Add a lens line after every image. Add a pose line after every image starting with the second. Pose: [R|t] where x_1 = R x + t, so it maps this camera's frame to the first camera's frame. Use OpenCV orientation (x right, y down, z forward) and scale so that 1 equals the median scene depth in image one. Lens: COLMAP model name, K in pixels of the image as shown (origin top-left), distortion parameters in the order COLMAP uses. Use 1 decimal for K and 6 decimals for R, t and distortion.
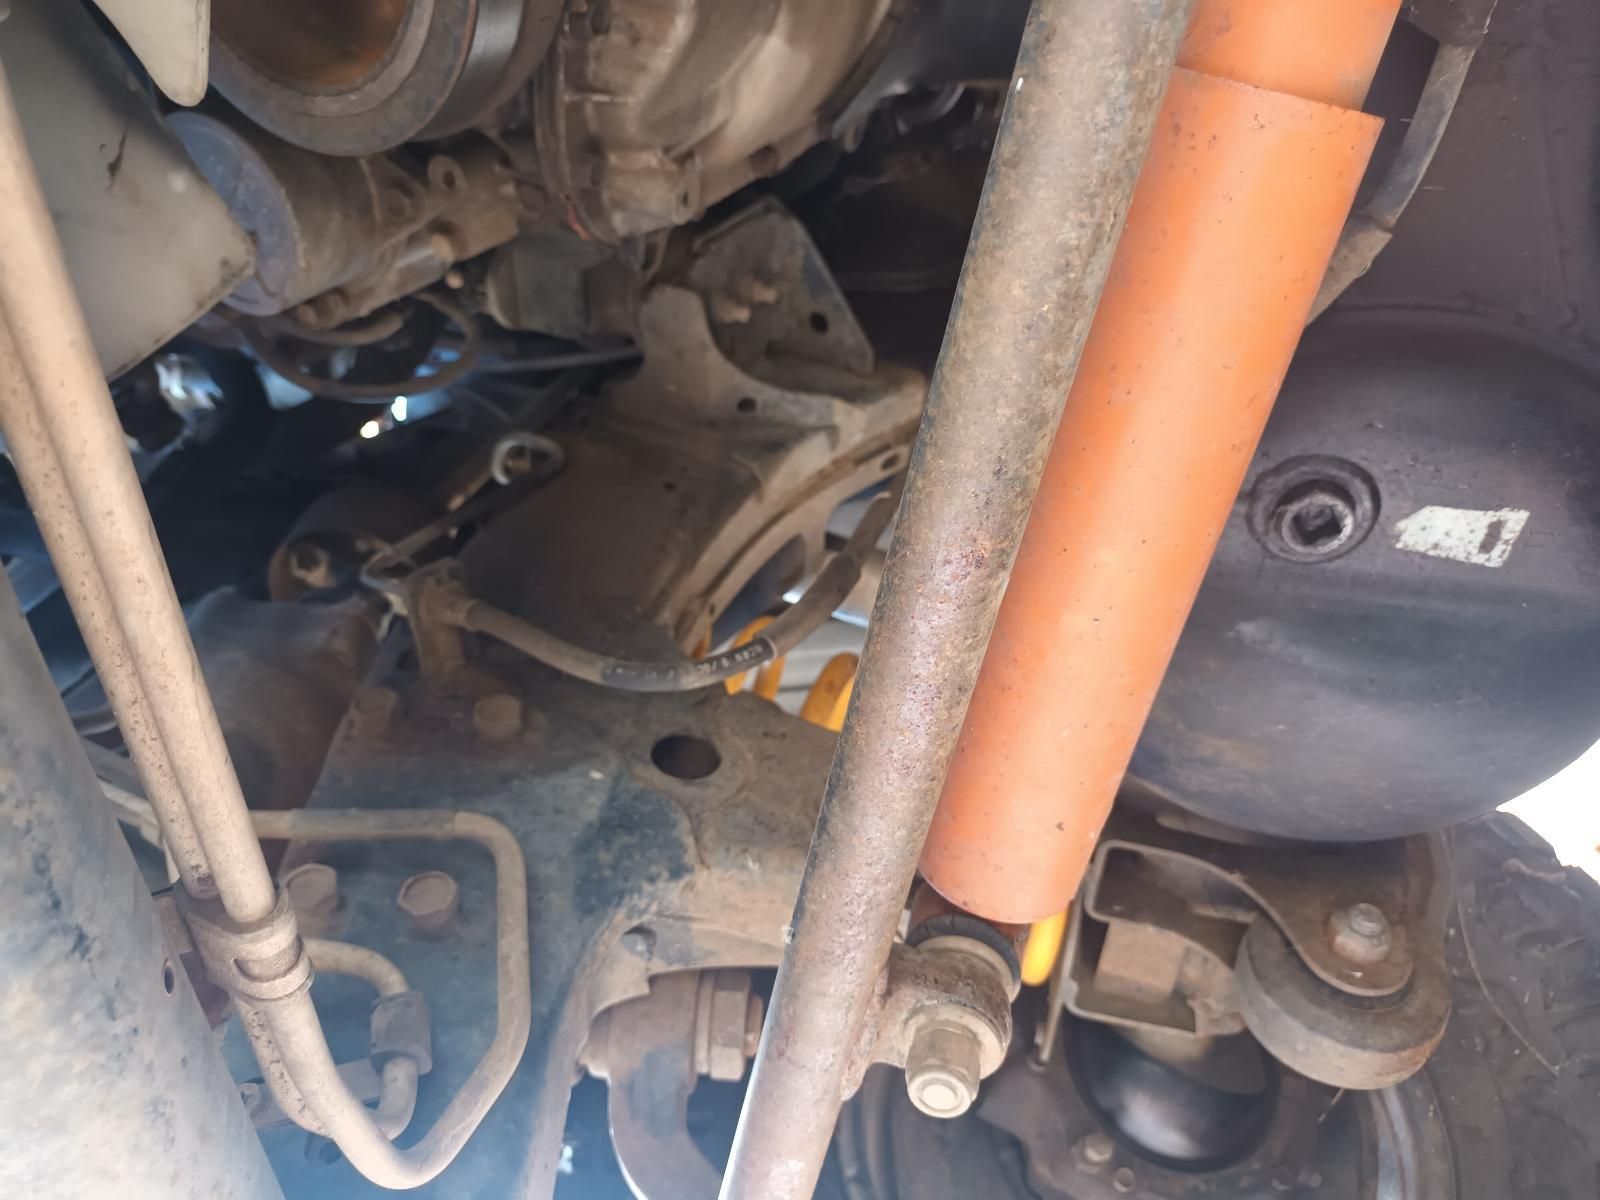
lens RADIAL K [[1234.7, 0, 794.9], [0, 1234.7, 598.3], [0, 0, 1]] dist [-0.019570, -0.007315]
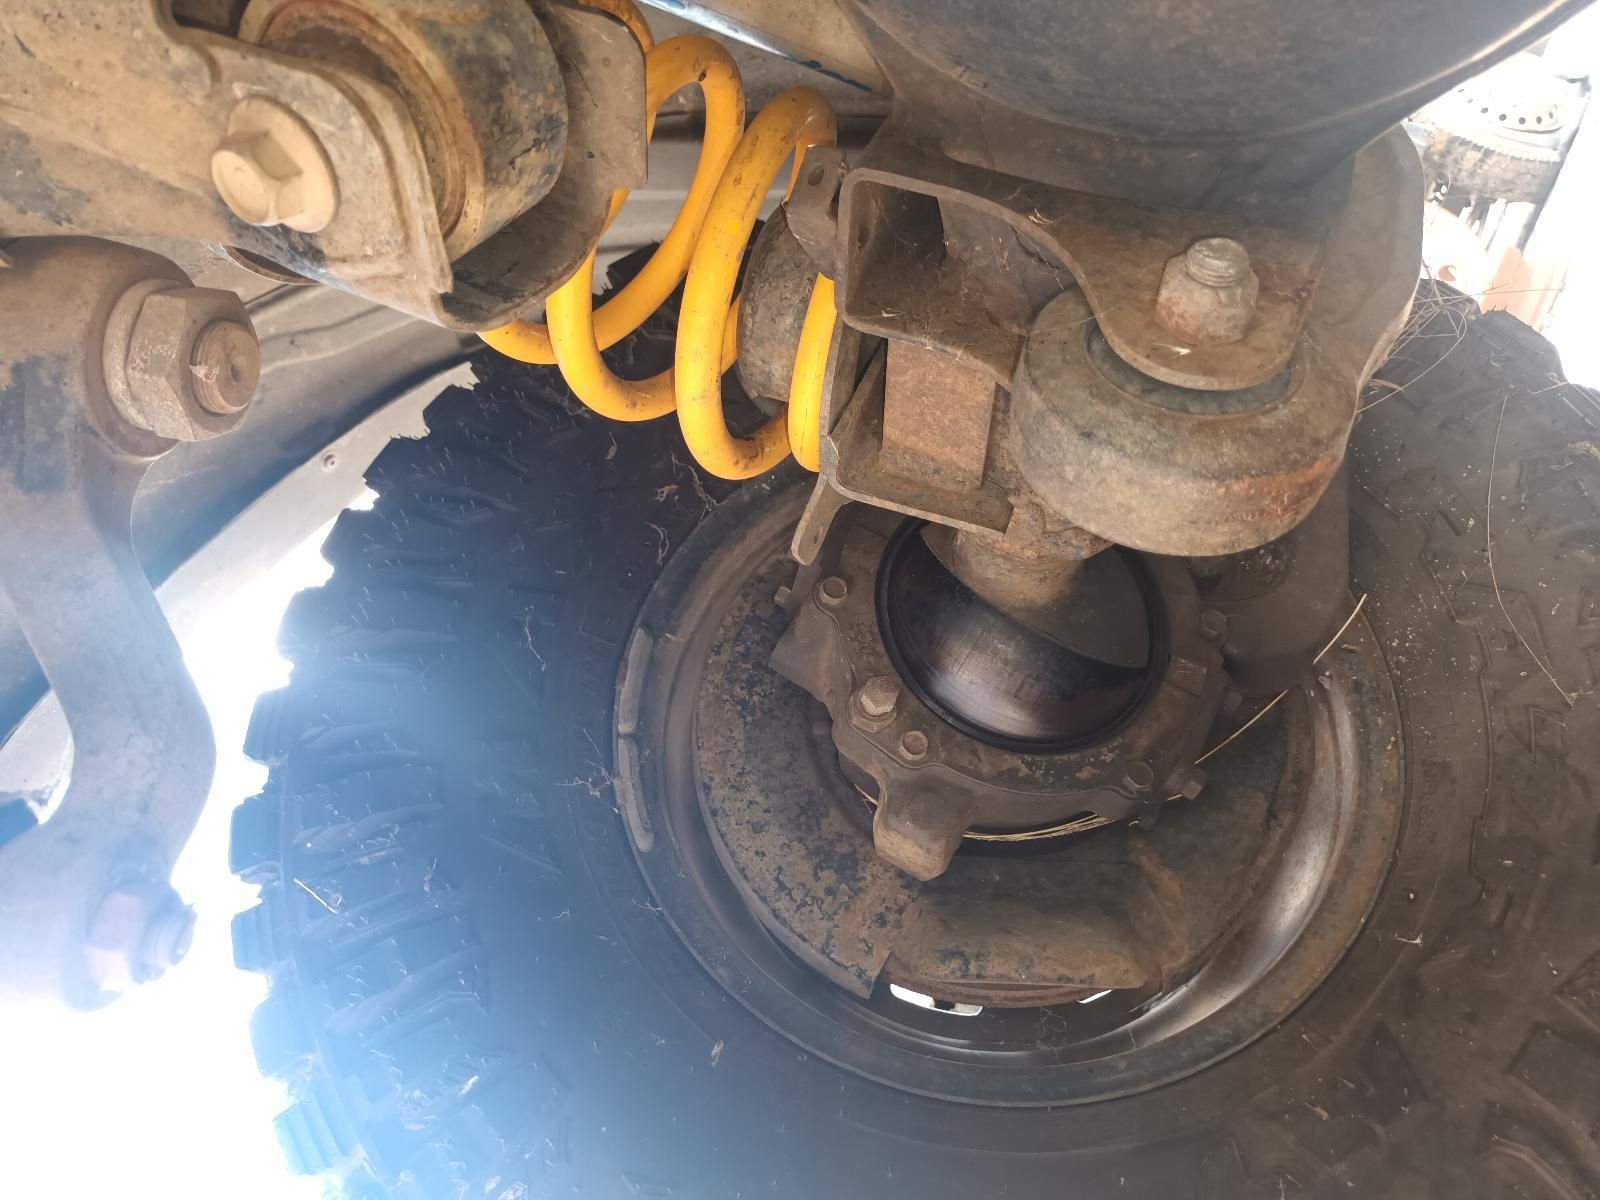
lens RADIAL K [[1211.1, 0, 800.0], [0, 1211.1, 600.0], [0, 0, 1]] dist [0.024322, -0.067852]
pose [[0.990467, 0.102221, -0.092338, 0.260799], [-0.079563, 0.971728, 0.222294, 0.232757], [0.112450, -0.212828, 0.970597, 0.301224]]
